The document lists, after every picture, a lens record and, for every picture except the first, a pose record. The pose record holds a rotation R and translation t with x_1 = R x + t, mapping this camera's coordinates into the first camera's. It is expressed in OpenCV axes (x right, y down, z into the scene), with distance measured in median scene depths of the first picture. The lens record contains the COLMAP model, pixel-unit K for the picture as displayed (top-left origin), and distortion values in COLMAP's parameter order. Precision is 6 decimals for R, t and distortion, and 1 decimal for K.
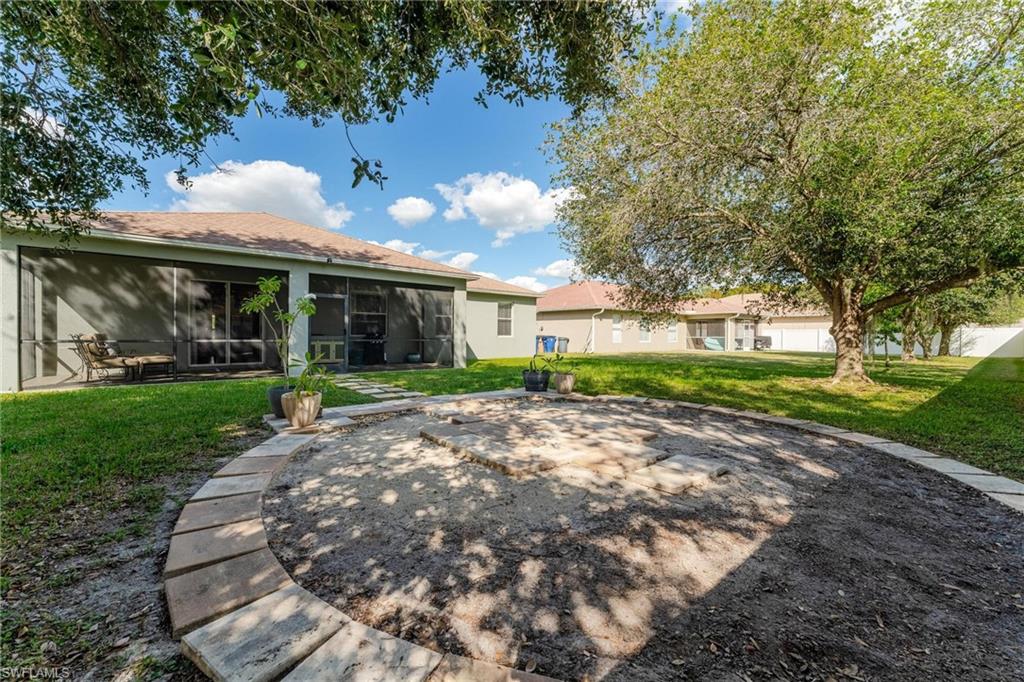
lens RADIAL K [[403.8, 0, 510.8], [0, 403.8, 339.1], [0, 0, 1]] dist [0.003572, -0.000124]
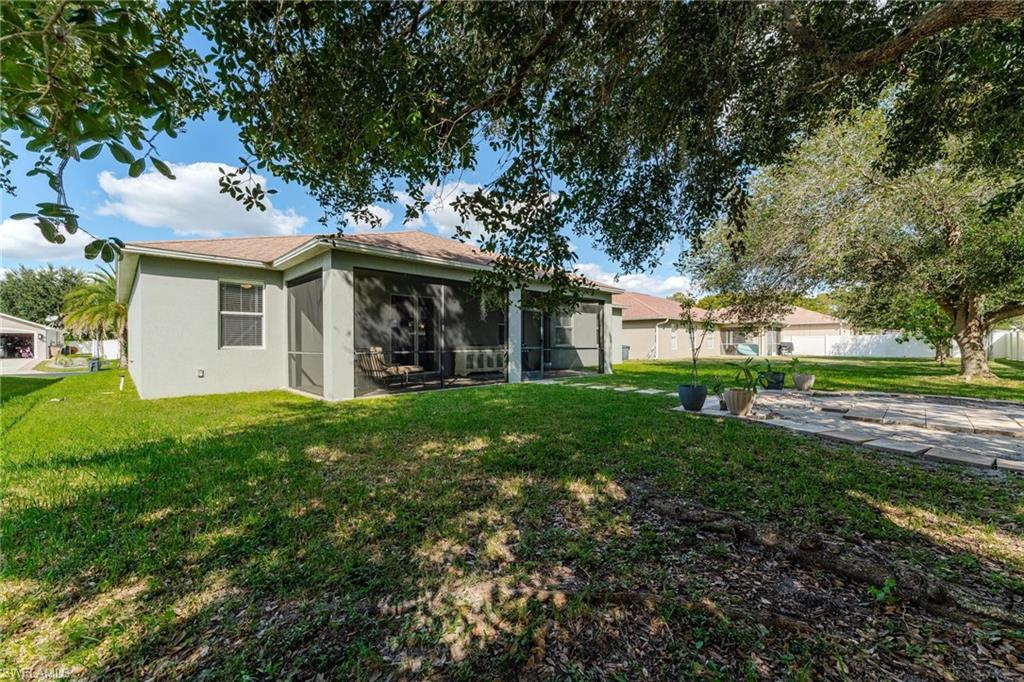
lens RADIAL K [[403.8, 0, 514.7], [0, 403.8, 345.9], [0, 0, 1]] dist [0.003572, -0.000124]
pose [[0.996412, -0.011983, 0.083784, -0.628656], [0.012378, 0.999915, -0.004195, -0.005301], [-0.083726, 0.005217, 0.996475, -0.094968]]
